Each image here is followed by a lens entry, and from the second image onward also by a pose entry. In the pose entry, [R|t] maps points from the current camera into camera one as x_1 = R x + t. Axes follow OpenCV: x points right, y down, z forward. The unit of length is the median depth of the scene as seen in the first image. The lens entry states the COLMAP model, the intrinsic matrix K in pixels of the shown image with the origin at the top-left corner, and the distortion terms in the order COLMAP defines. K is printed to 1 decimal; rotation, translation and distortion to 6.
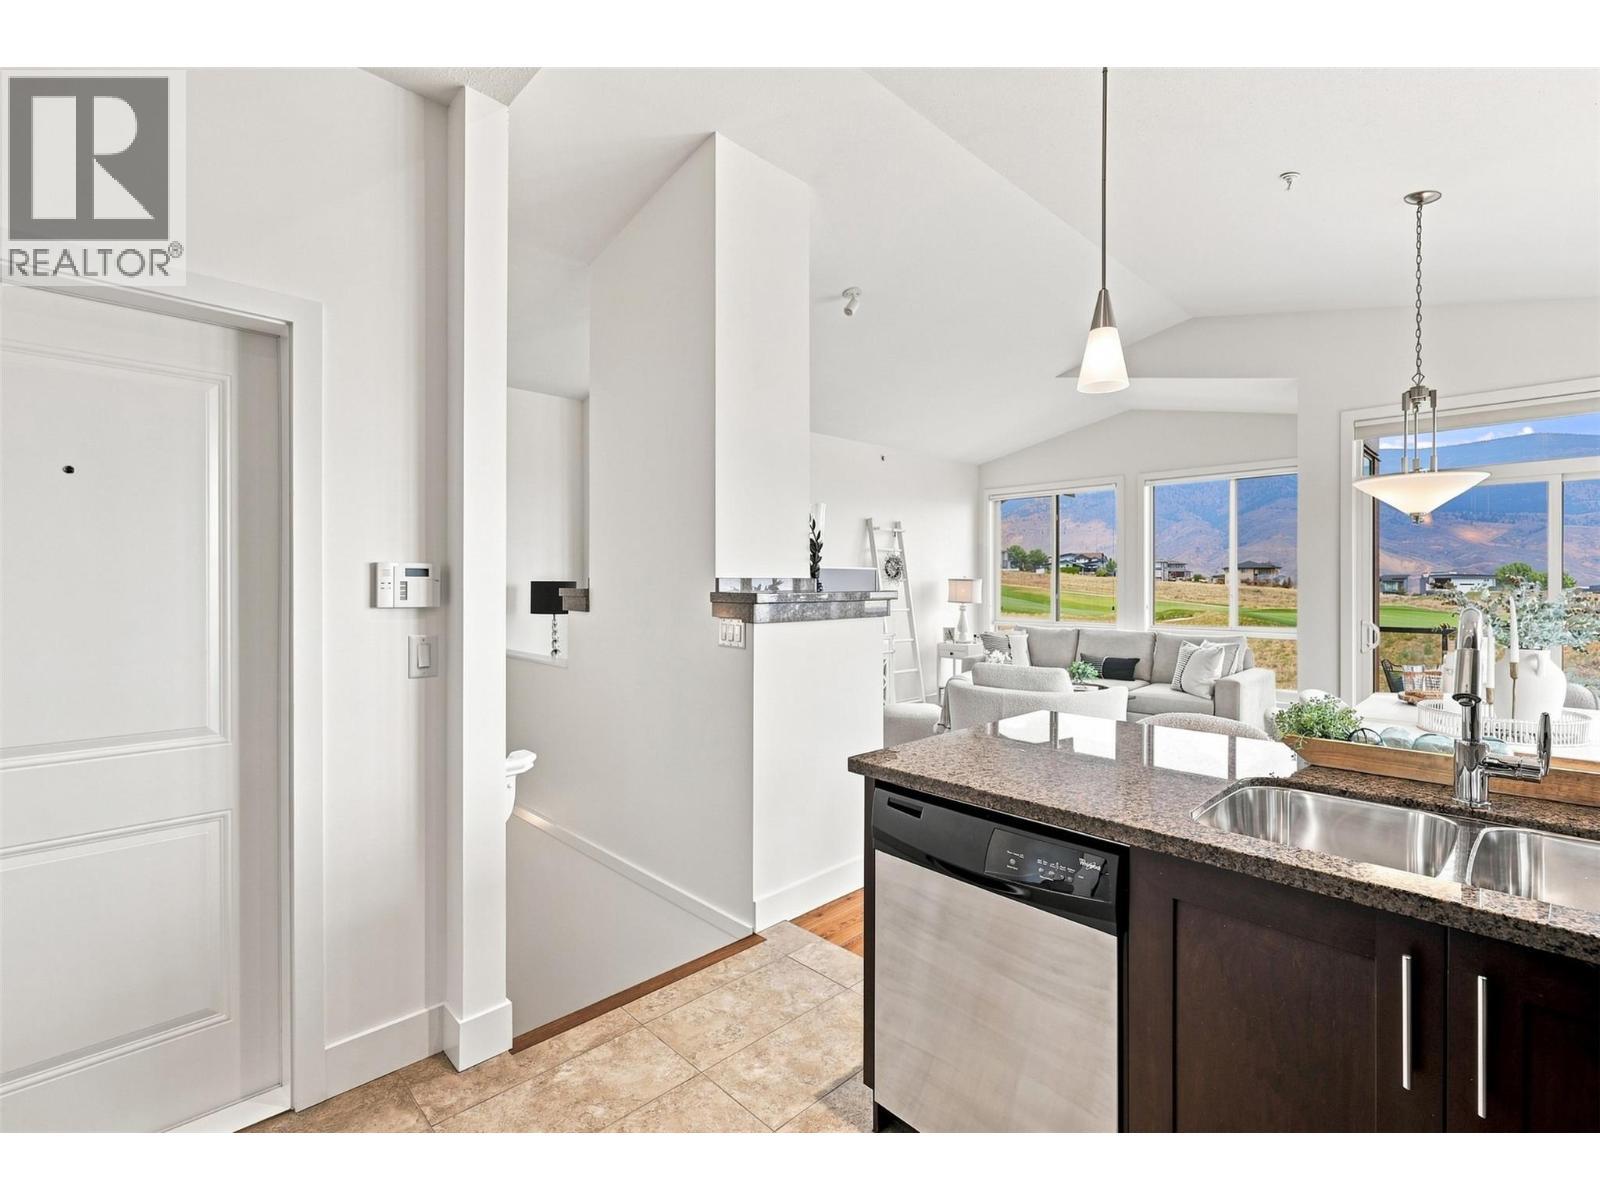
lens RADIAL K [[719.3, 0, 802.4], [0, 719.3, 590.1], [0, 0, 1]] dist [0.000608, 0.000025]
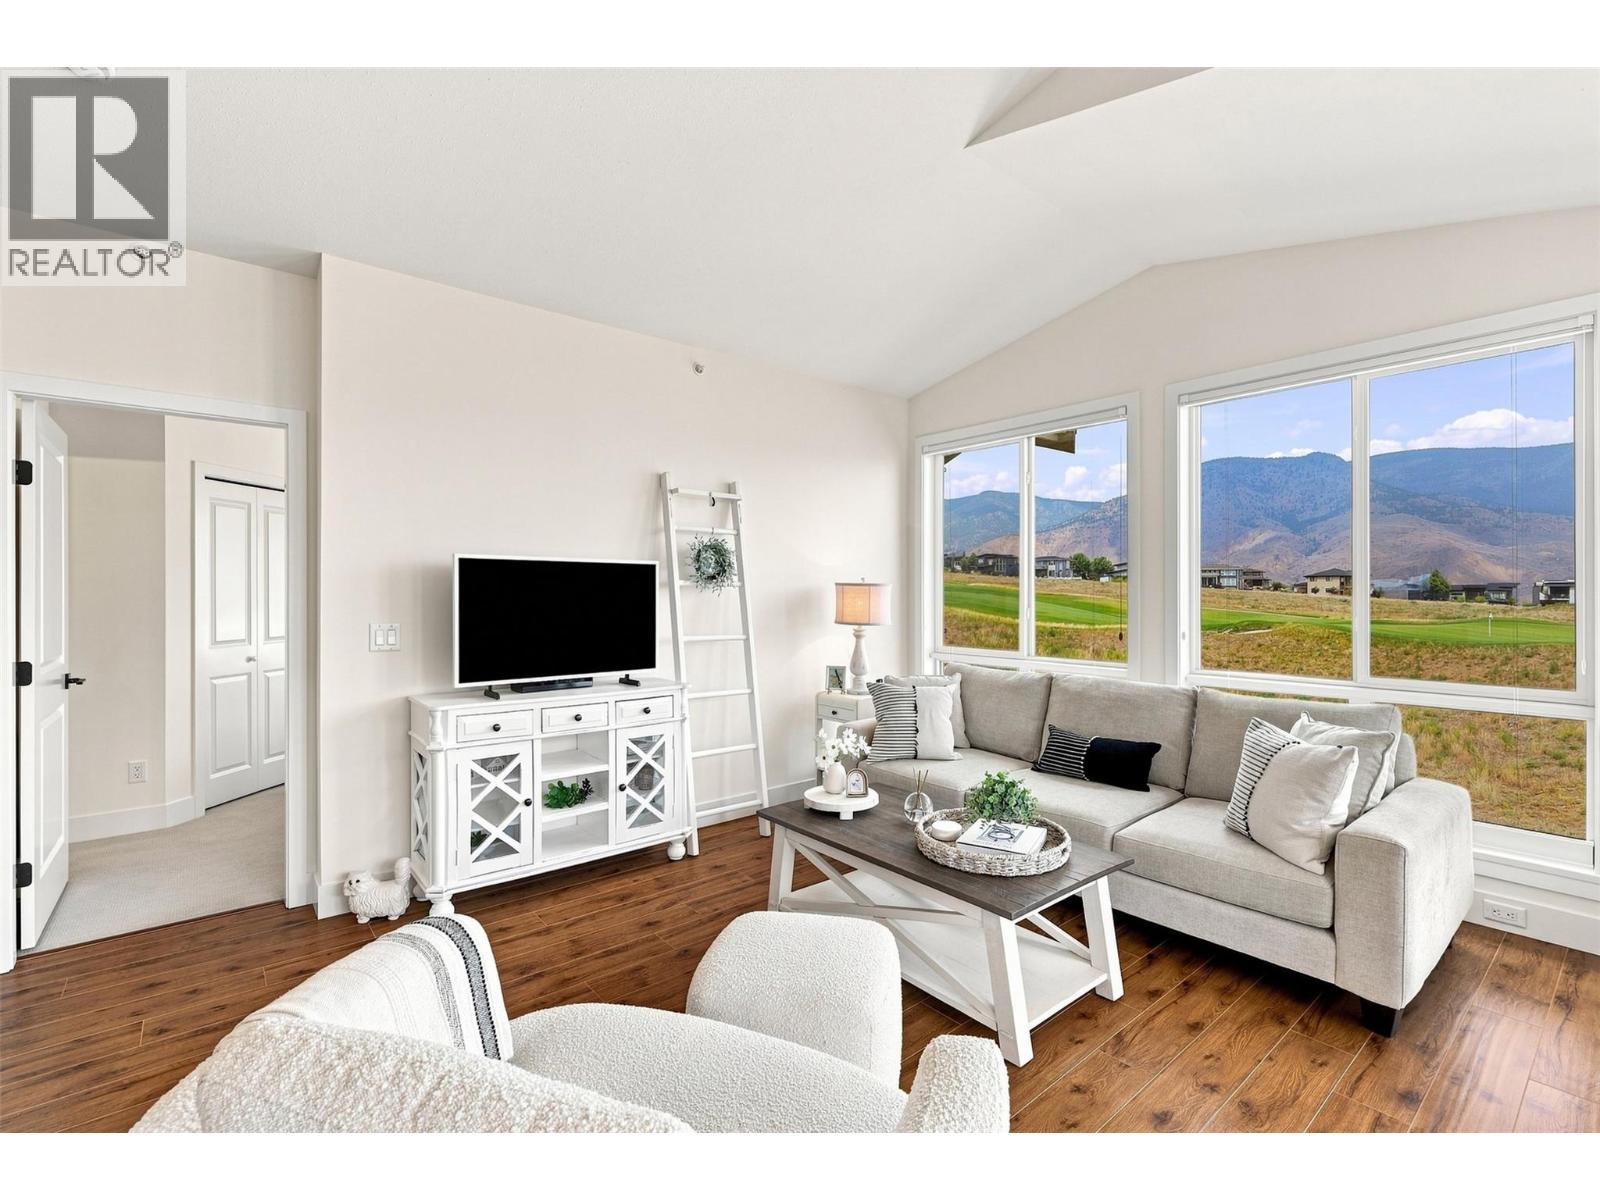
lens RADIAL K [[718.4, 0, 805.6], [0, 718.4, 596.4], [0, 0, 1]] dist [0.000828, 0.000511]
pose [[0.996963, 0.000612, -0.077871, 0.236713], [-0.000893, 0.999993, -0.003573, -0.002758], [0.077868, 0.003631, 0.996957, 0.439139]]
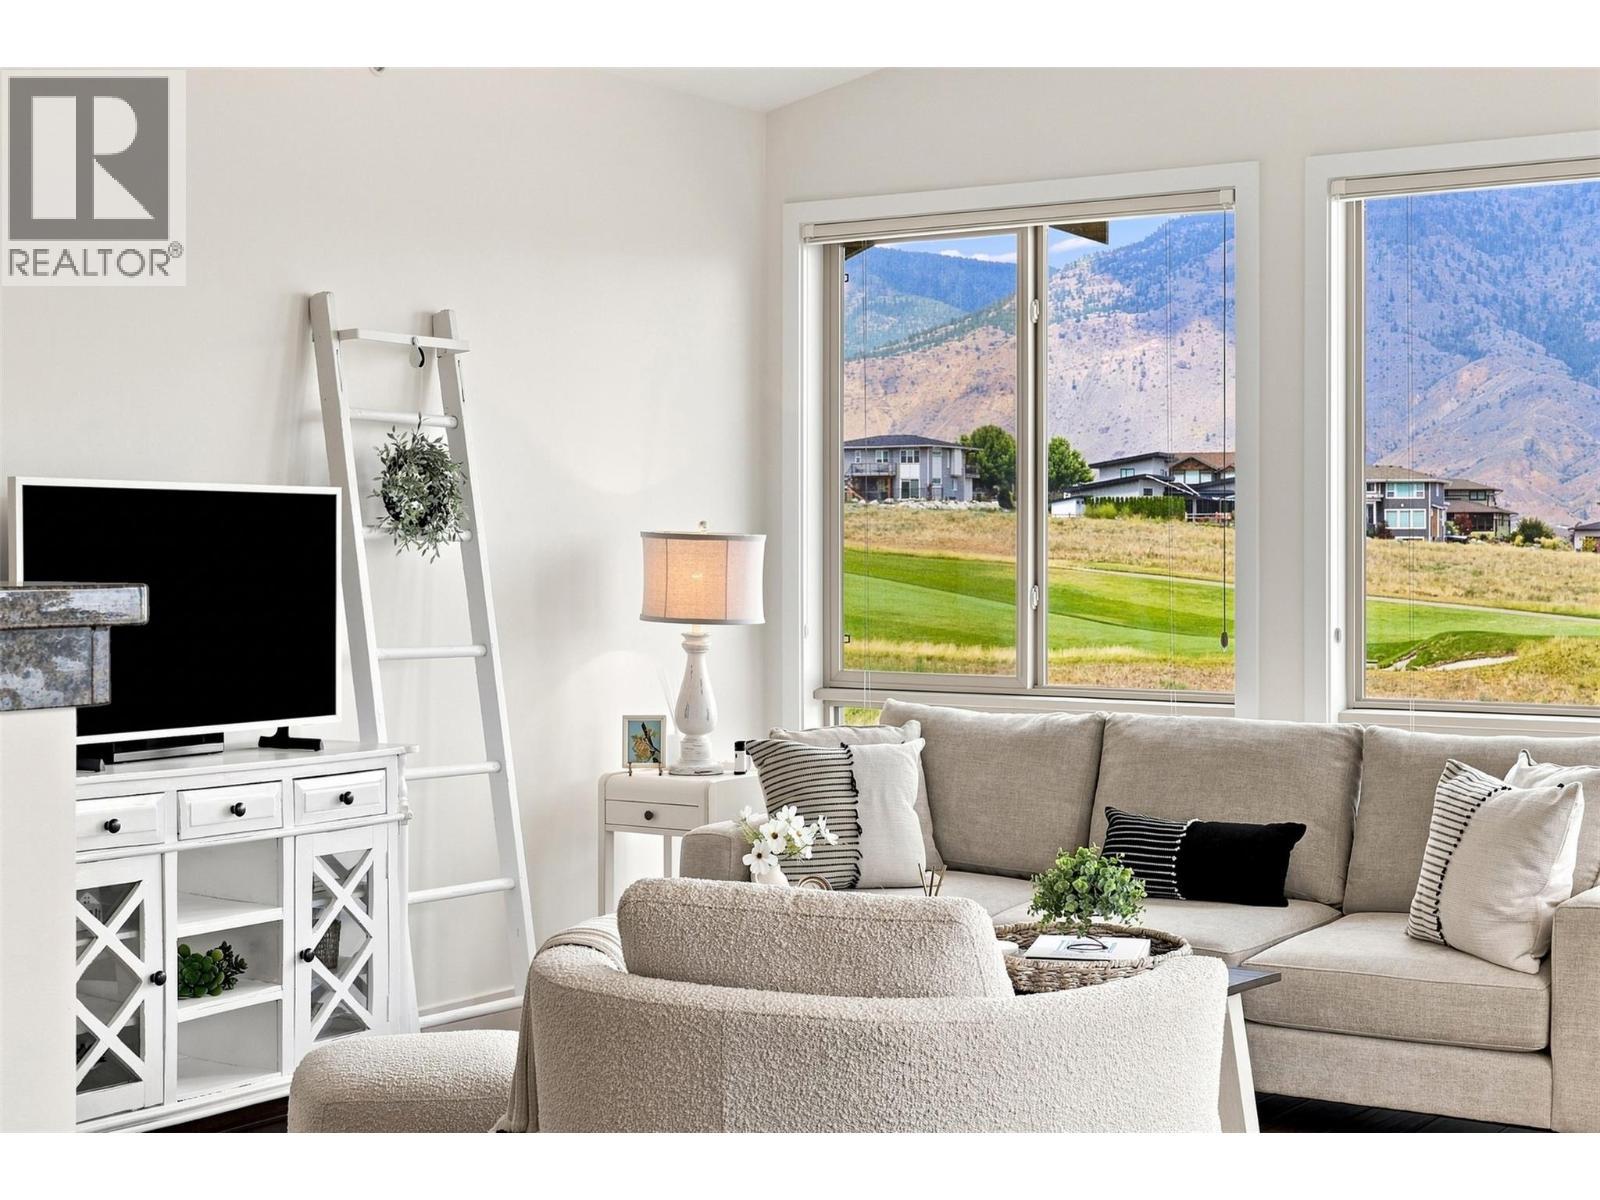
lens RADIAL K [[2417.9, 0, 800.0], [0, 2417.9, 600.0], [0, 0, 1]] dist [0.032258, -0.059310]
pose [[0.978211, -0.003592, 0.207583, 0.078724], [0.001141, 0.999928, 0.011922, -0.001579], [-0.207611, -0.011425, 0.978145, 0.120708]]
